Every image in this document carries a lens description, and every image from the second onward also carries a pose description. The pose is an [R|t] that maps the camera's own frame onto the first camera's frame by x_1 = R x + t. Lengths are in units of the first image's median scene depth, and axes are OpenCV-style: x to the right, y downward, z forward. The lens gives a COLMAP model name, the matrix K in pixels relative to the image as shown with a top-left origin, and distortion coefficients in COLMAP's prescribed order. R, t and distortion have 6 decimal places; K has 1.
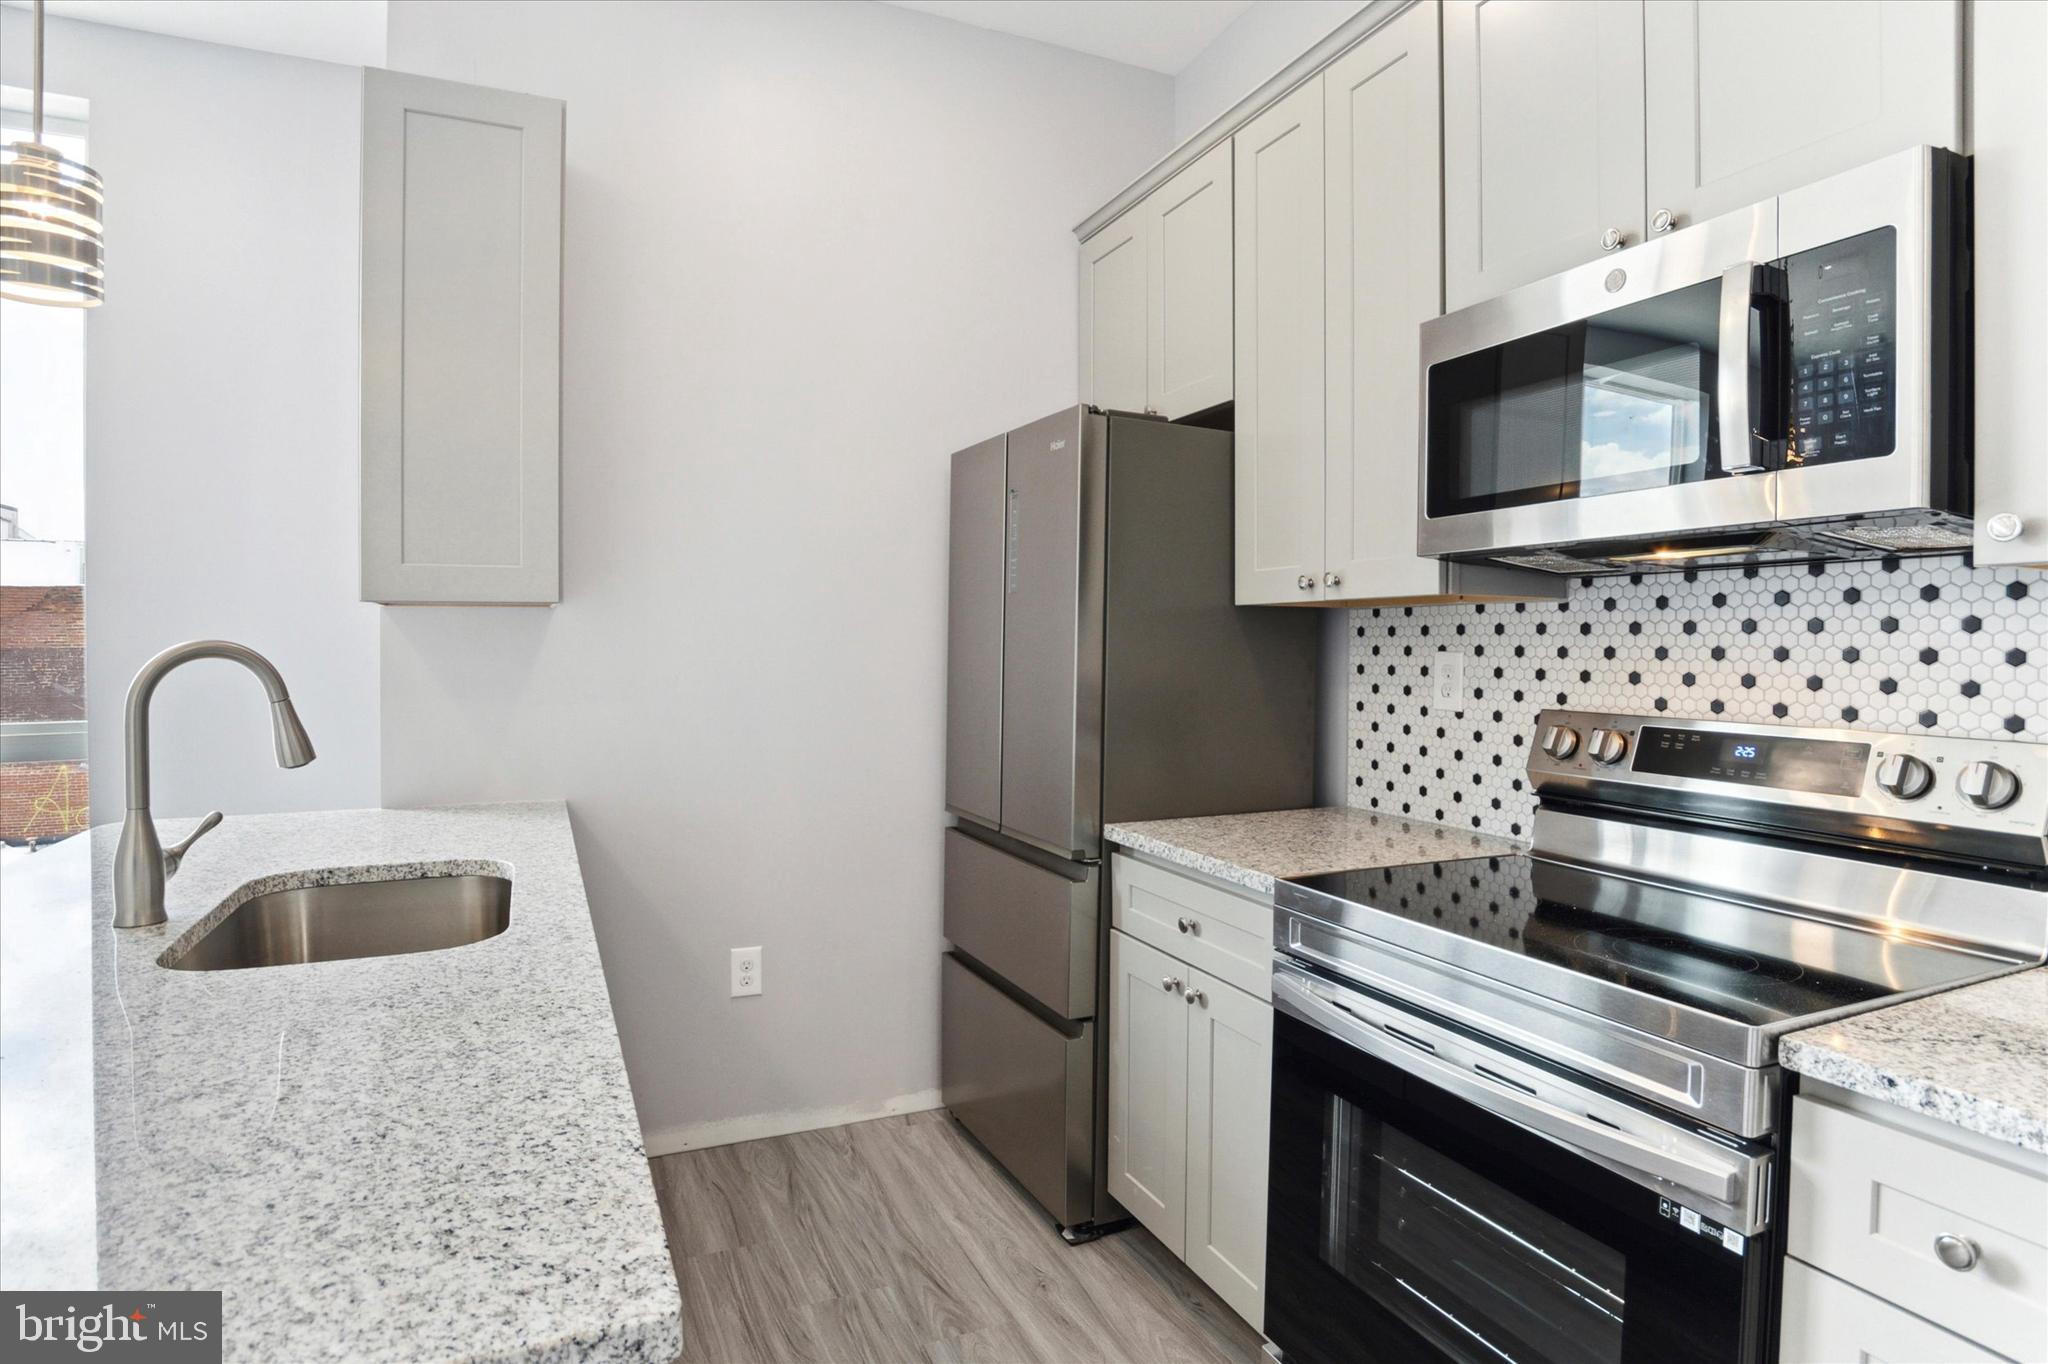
lens RADIAL K [[1091.3, 0, 1017.4], [0, 1091.3, 668.1], [0, 0, 1]] dist [-0.031930, 0.000972]
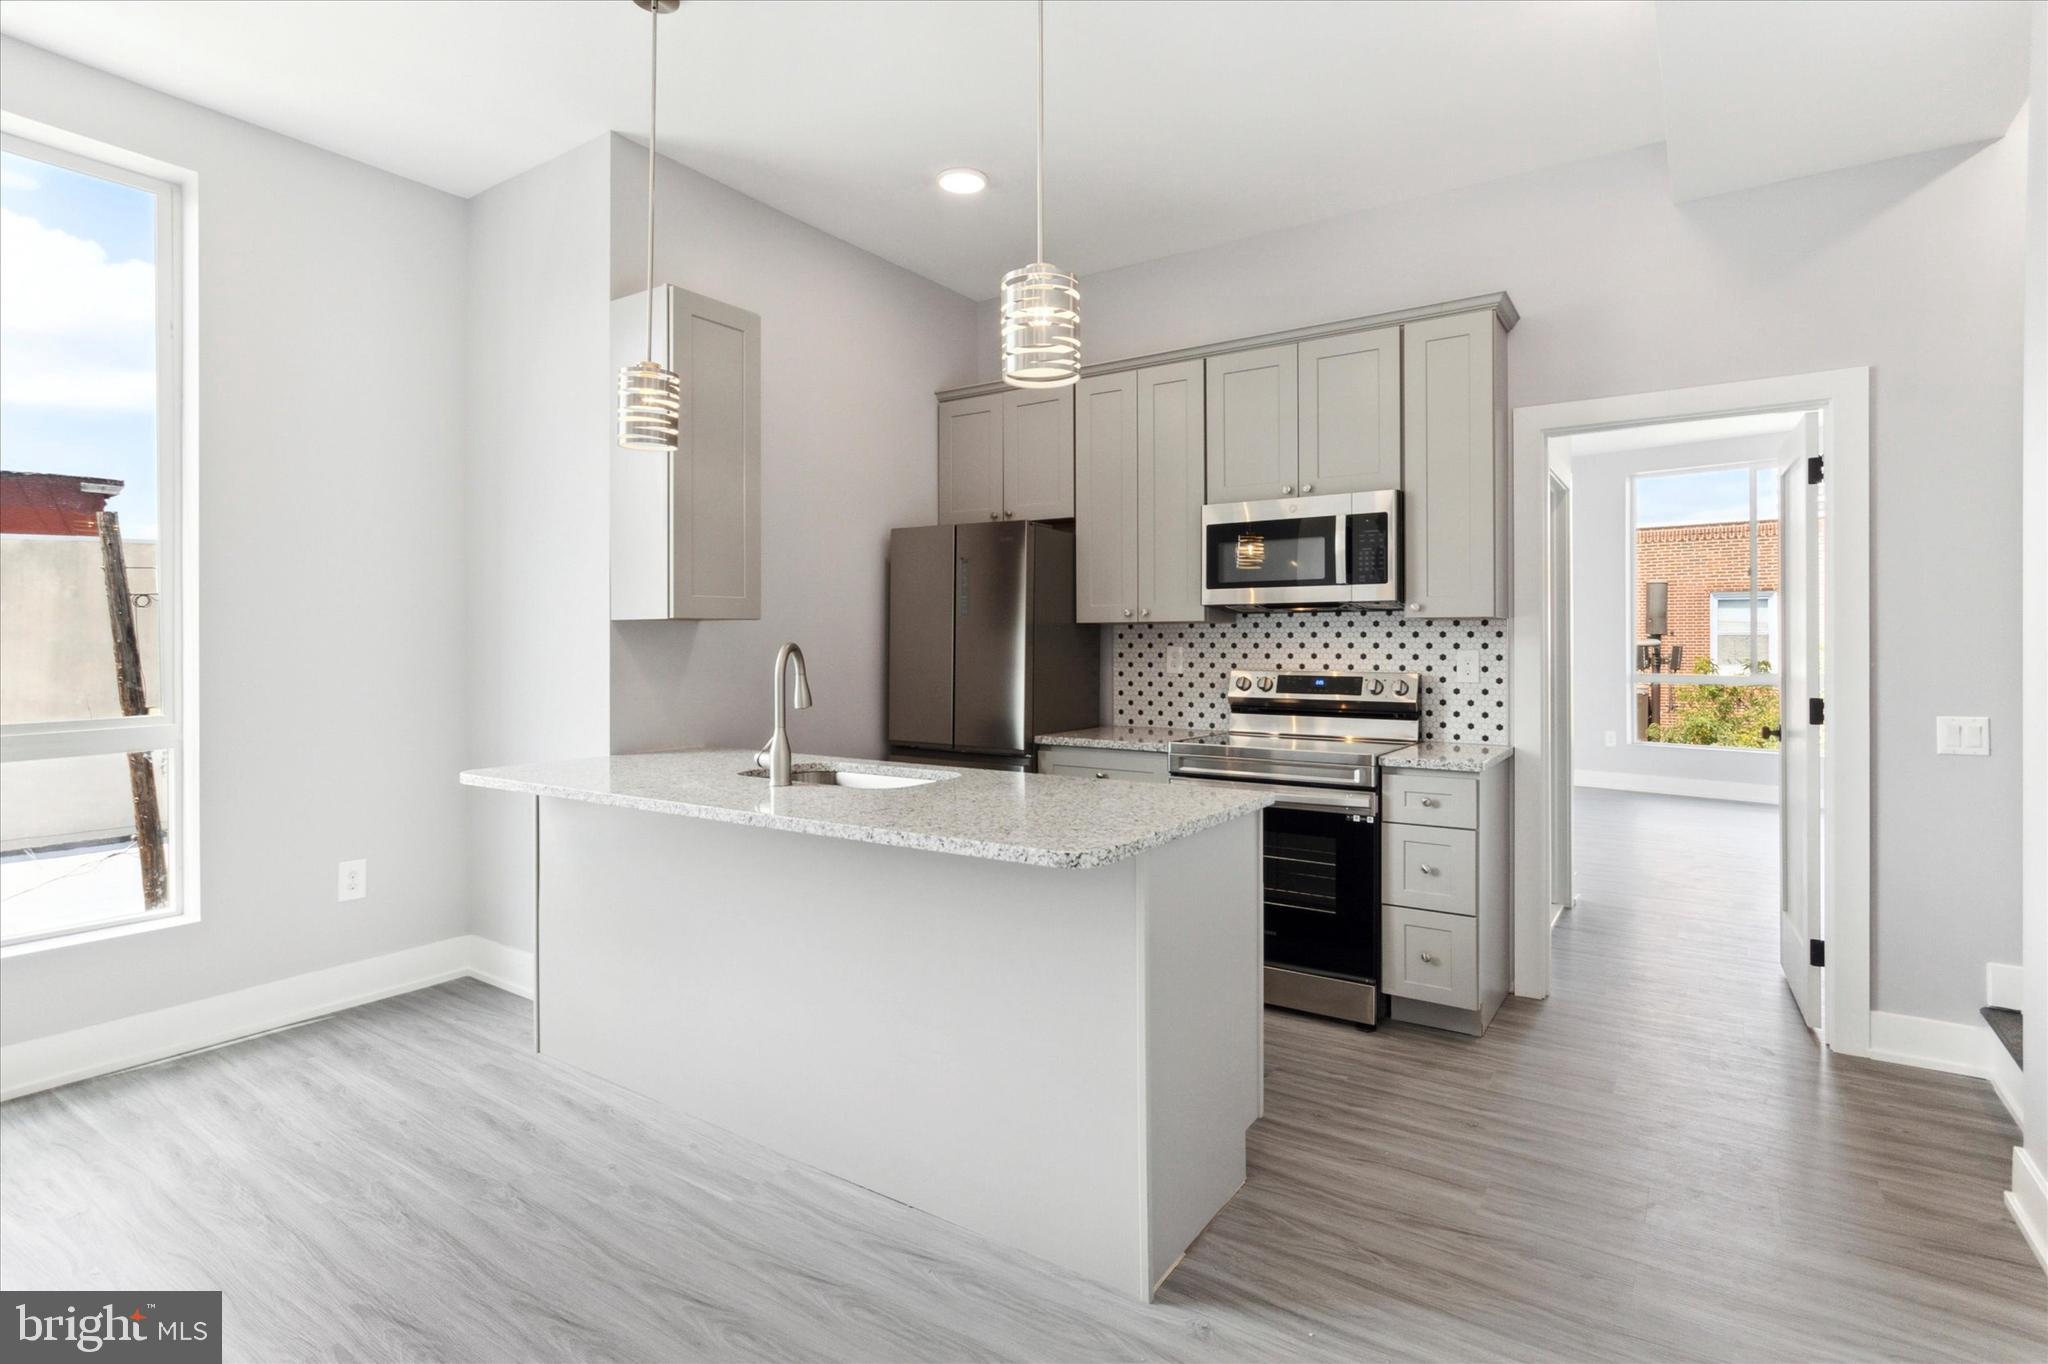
lens RADIAL K [[1040.4, 0, 1016.2], [0, 1040.4, 644.7], [0, 0, 1]] dist [0.000622, 0.001002]
pose [[0.853245, -0.002076, 0.521506, -0.995202], [0.013149, 0.999760, -0.017535, 0.015385], [-0.521344, 0.021819, 0.853067, -0.612856]]
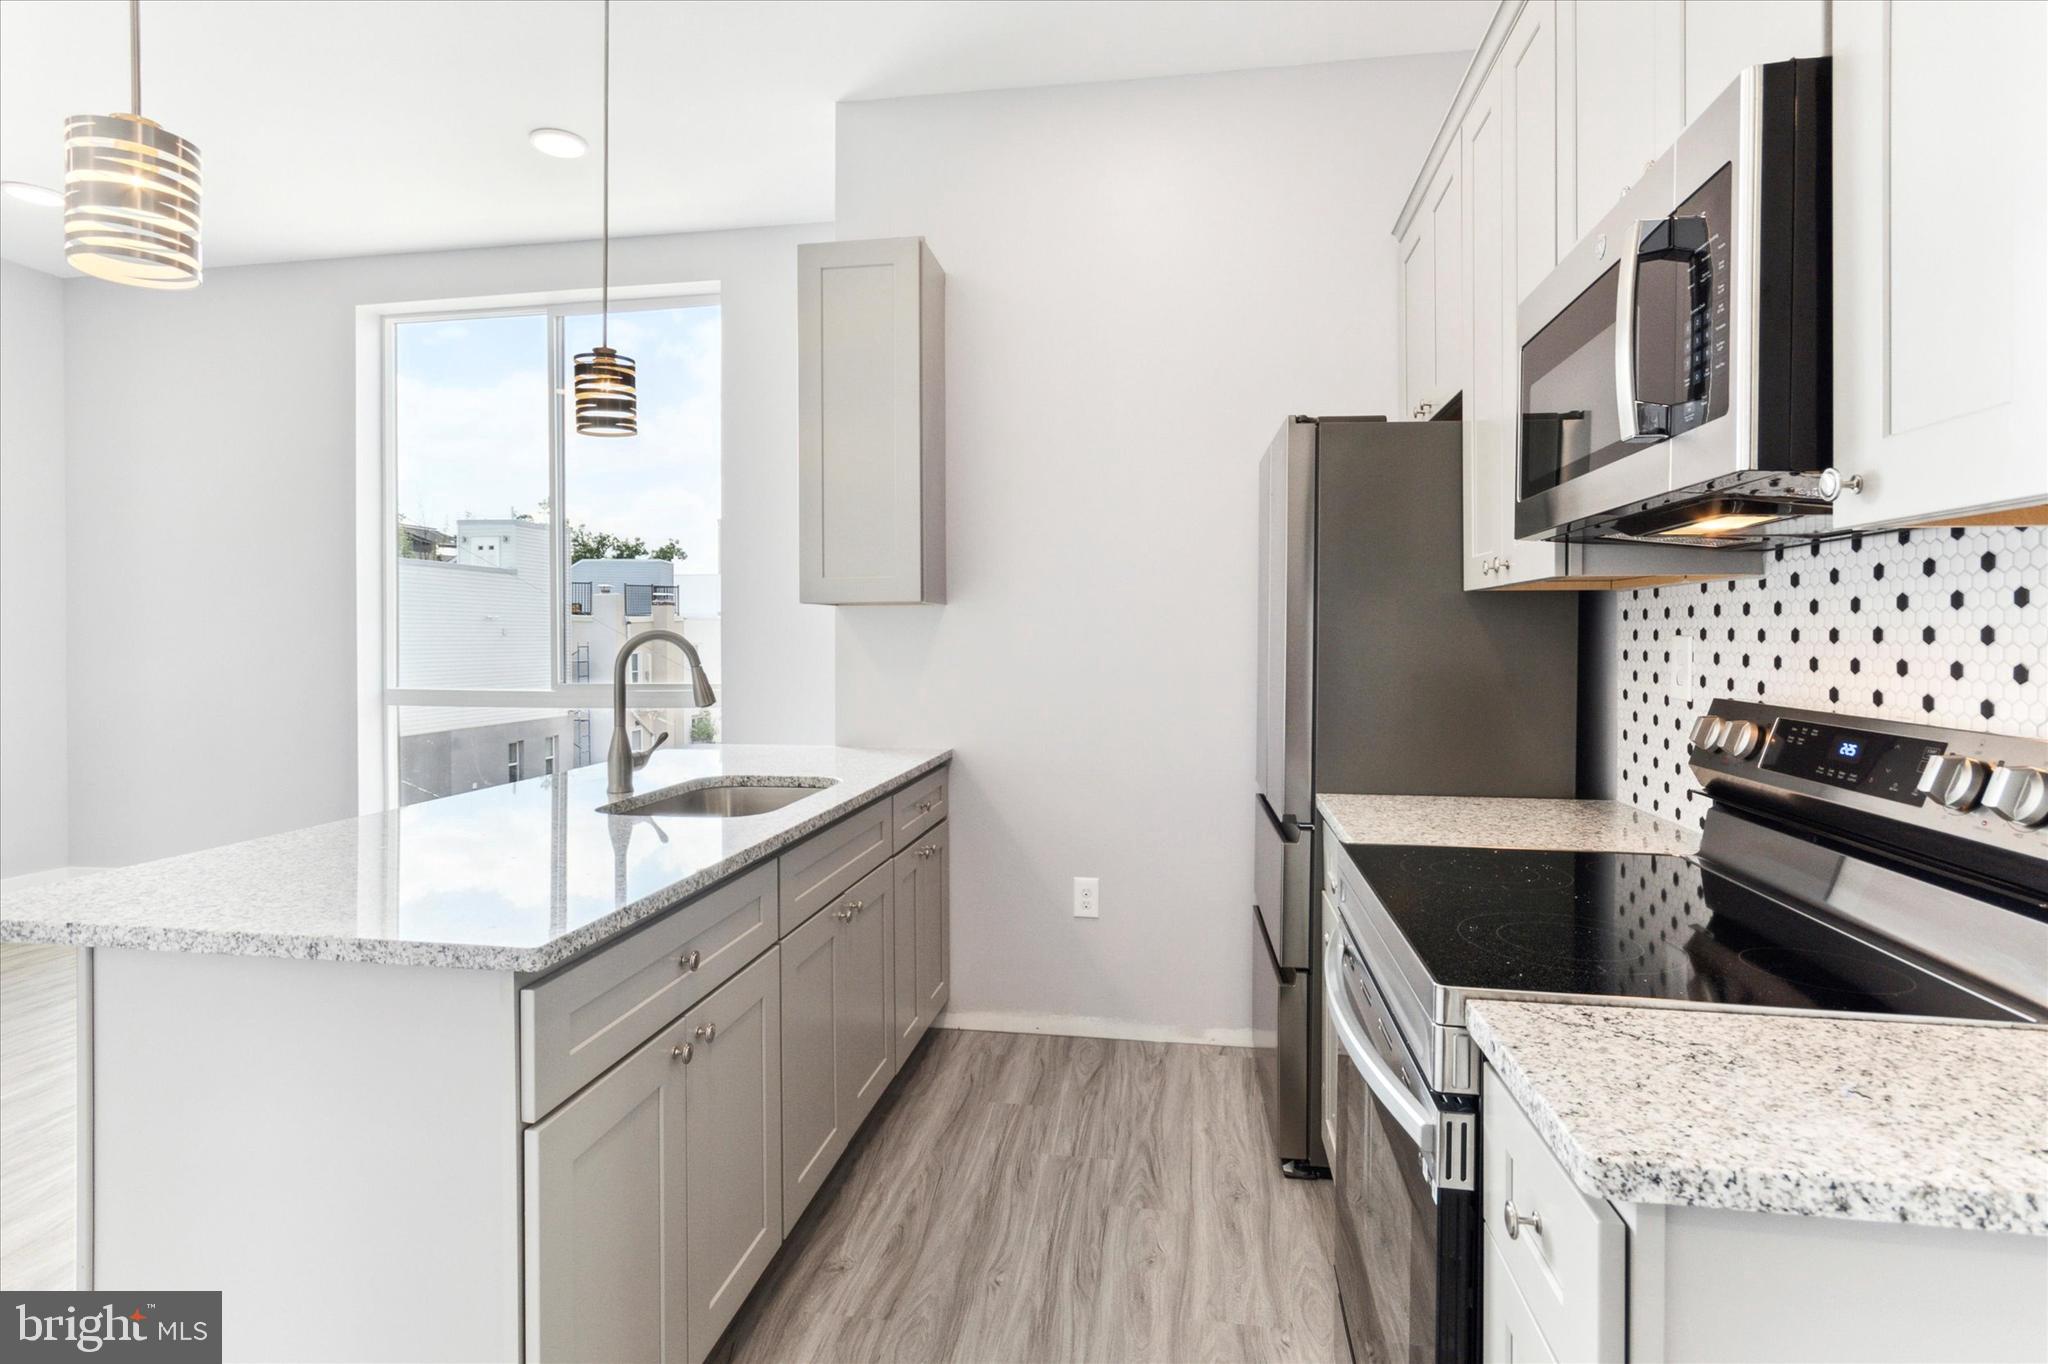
lens RADIAL K [[1040.4, 0, 1016.2], [0, 1040.4, 644.7], [0, 0, 1]] dist [0.000622, 0.001002]
pose [[0.834312, 0.000153, -0.551293, 0.444530], [-0.006817, 0.999926, -0.010040, 0.005616], [0.551251, 0.012135, 0.834251, -0.044968]]
